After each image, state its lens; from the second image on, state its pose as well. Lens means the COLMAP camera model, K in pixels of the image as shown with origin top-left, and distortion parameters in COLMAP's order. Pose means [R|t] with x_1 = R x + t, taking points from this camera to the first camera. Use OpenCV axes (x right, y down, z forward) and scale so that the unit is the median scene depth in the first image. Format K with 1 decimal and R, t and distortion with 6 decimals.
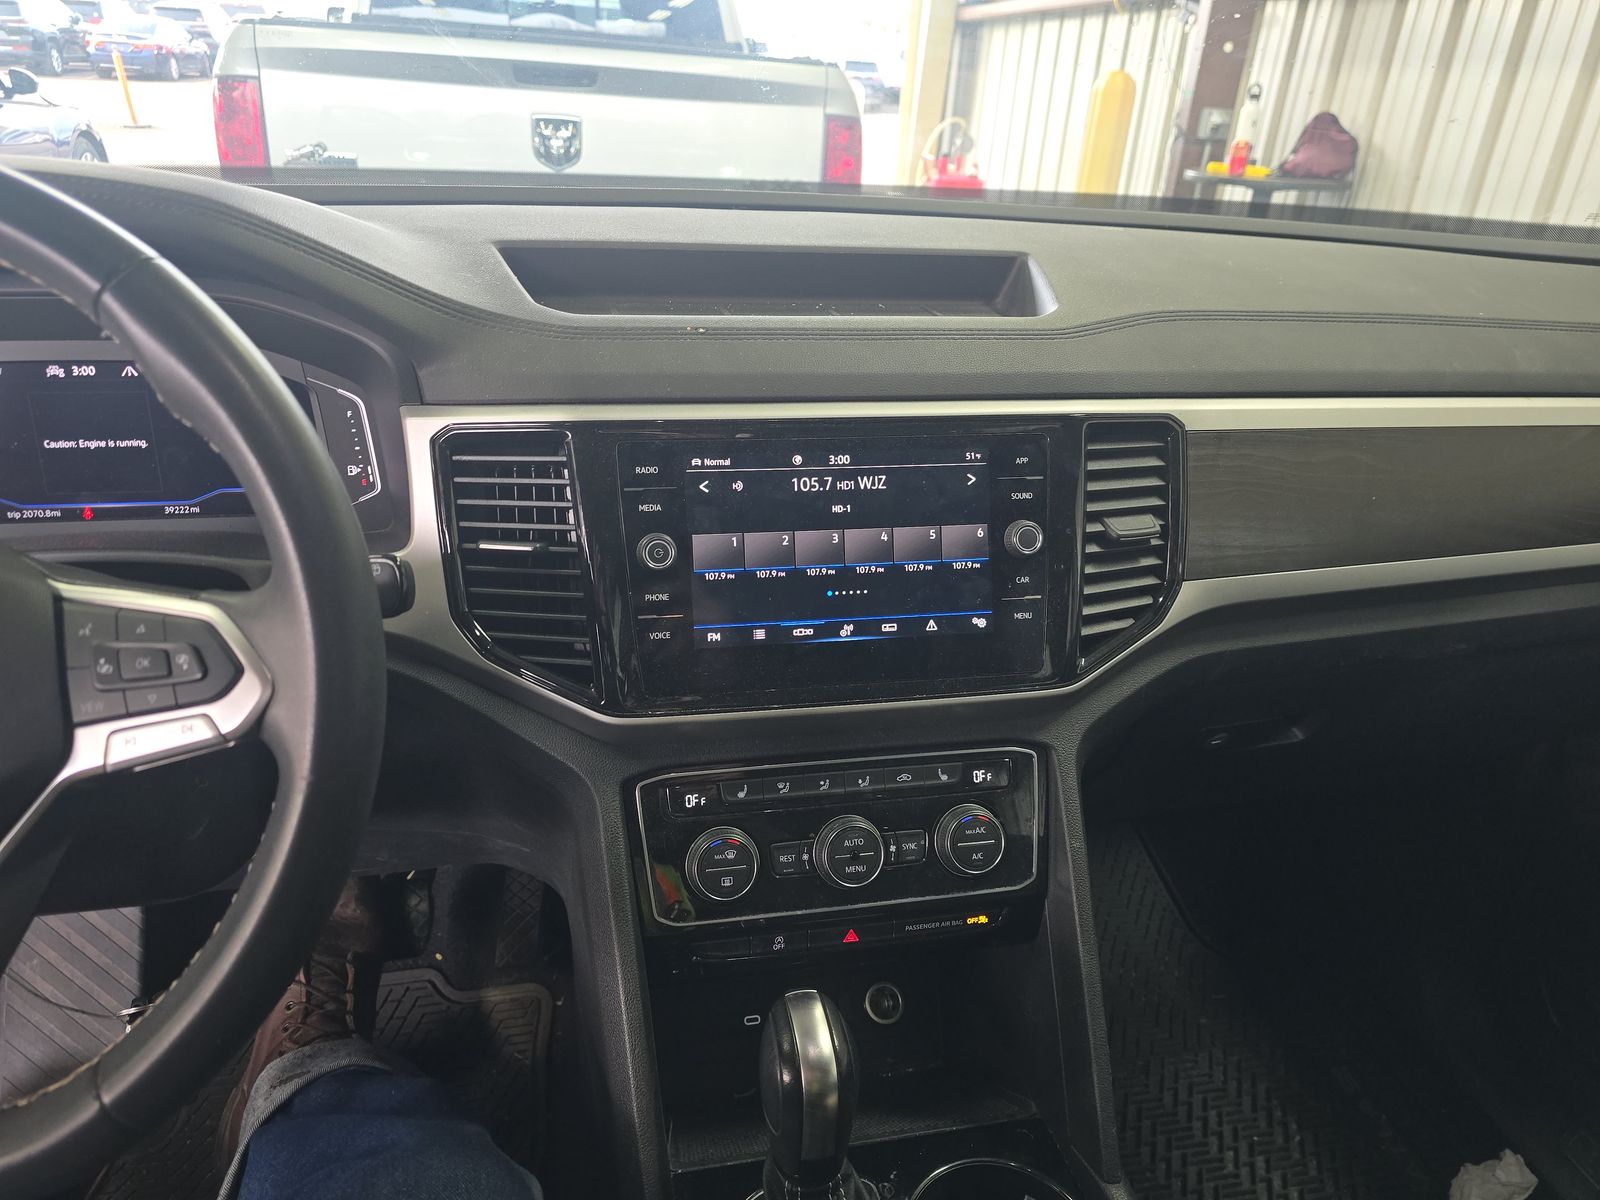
lens RADIAL K [[1064.7, 0, 797.8], [0, 1064.7, 601.6], [0, 0, 1]] dist [0.003065, -0.002617]
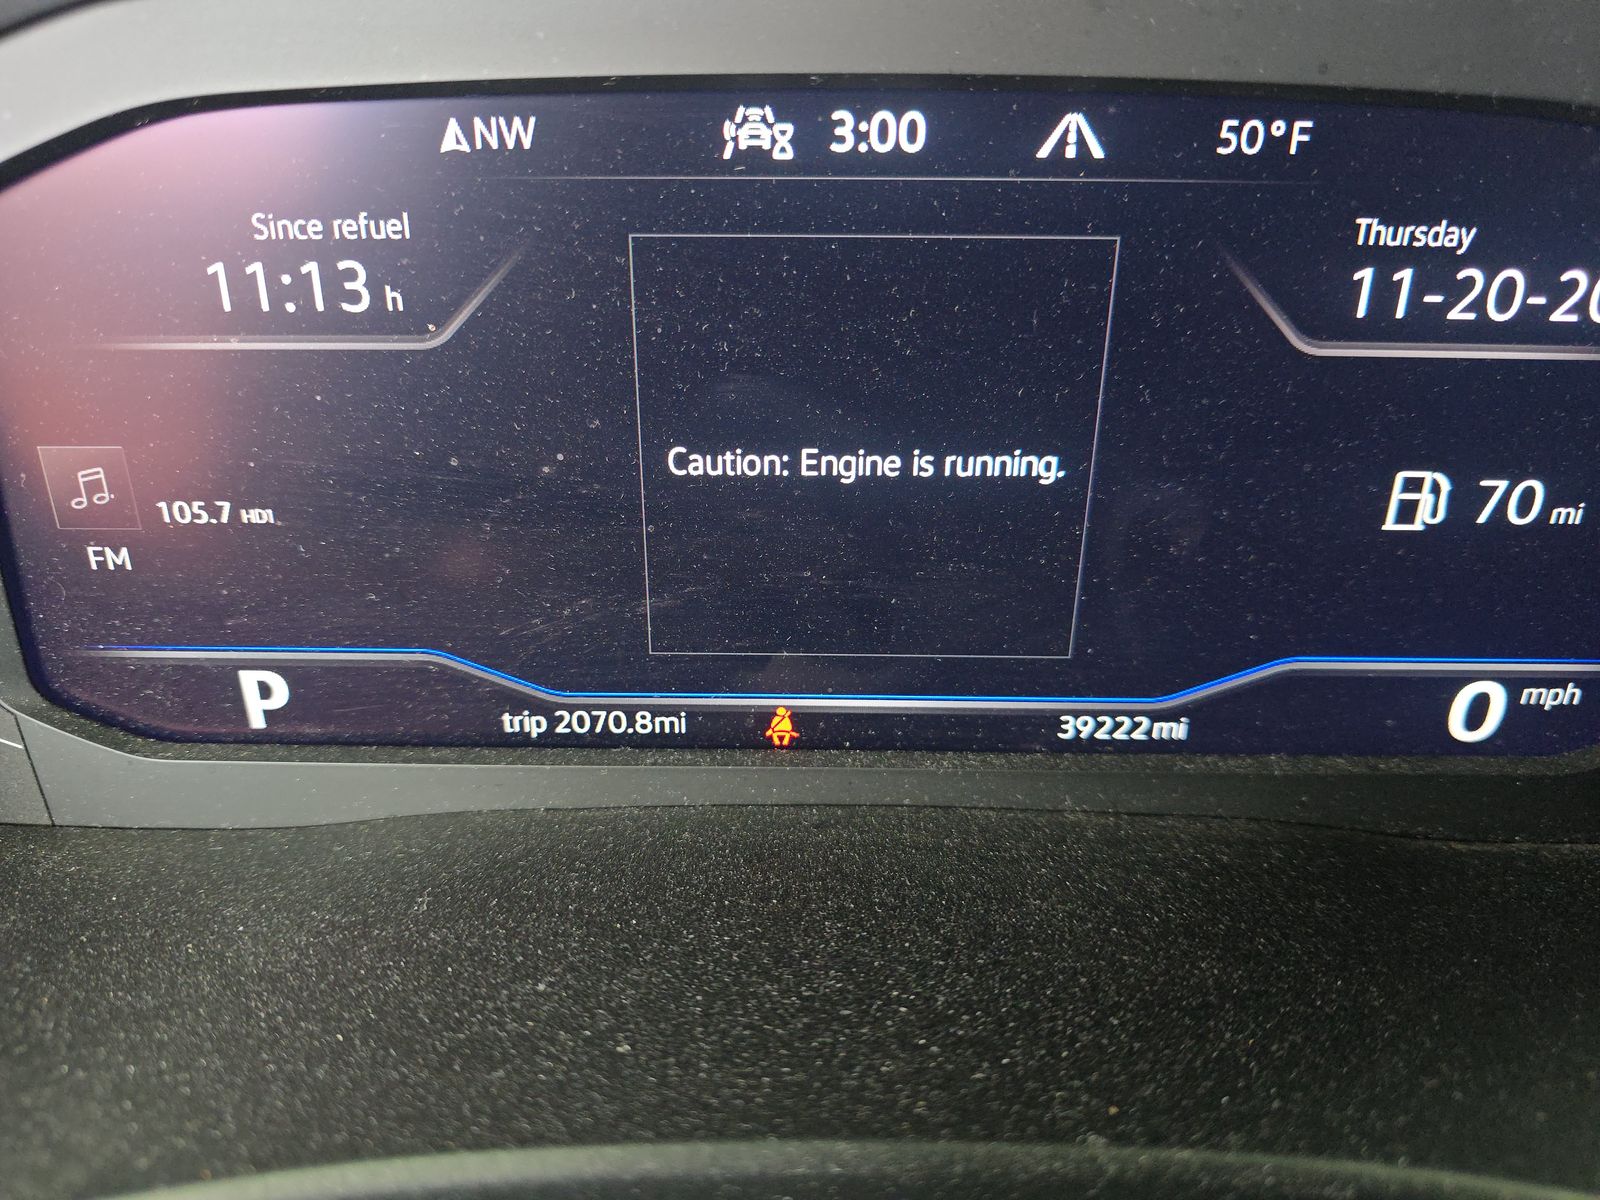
lens RADIAL K [[1064.7, 0, 807.6], [0, 1064.7, 587.4], [0, 0, 1]] dist [0.003065, -0.002617]
pose [[0.979503, 0.065137, -0.190604, -0.627802], [-0.050654, 0.995515, 0.079899, -0.140196], [0.194954, -0.068606, 0.978410, 0.770538]]
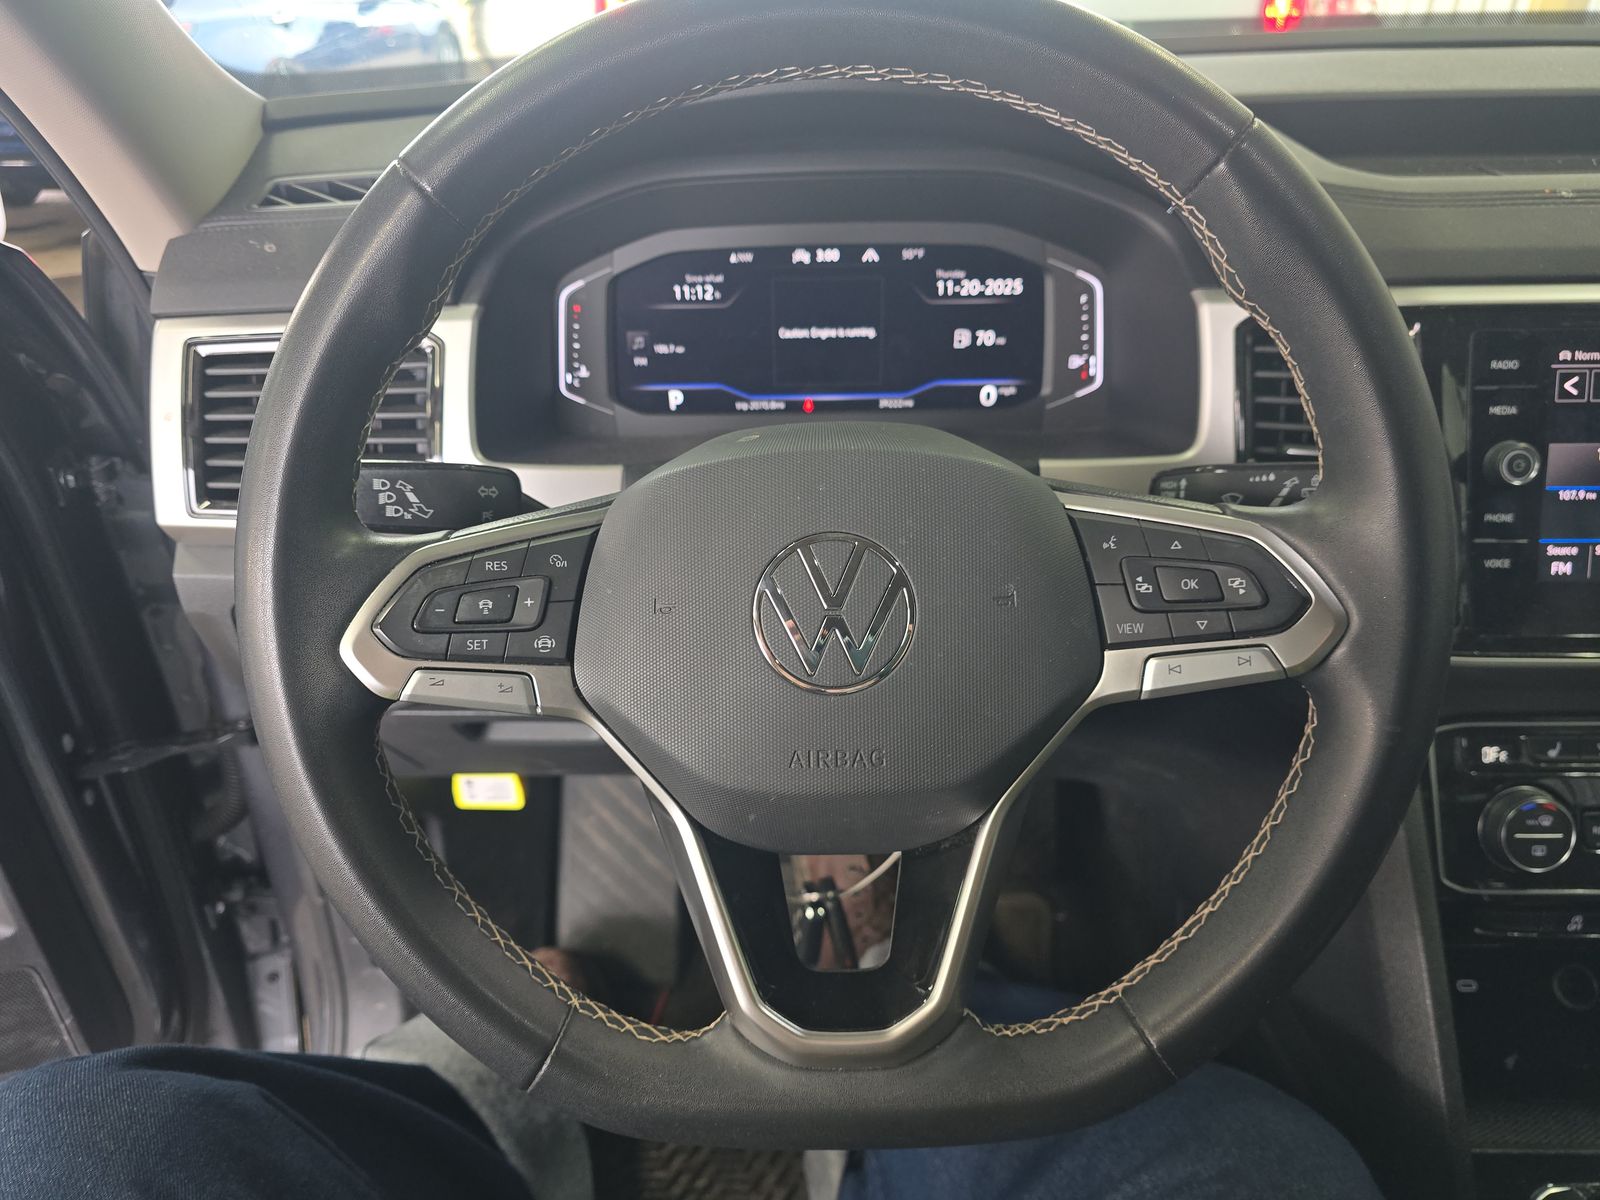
lens RADIAL K [[1082.1, 0, 796.1], [0, 1082.1, 615.0], [0, 0, 1]] dist [0.002074, -0.014522]
pose [[0.965108, 0.064634, -0.253750, -0.422327], [-0.036437, 0.992779, 0.114289, -0.005049], [0.259305, -0.101056, 0.960494, 0.021754]]
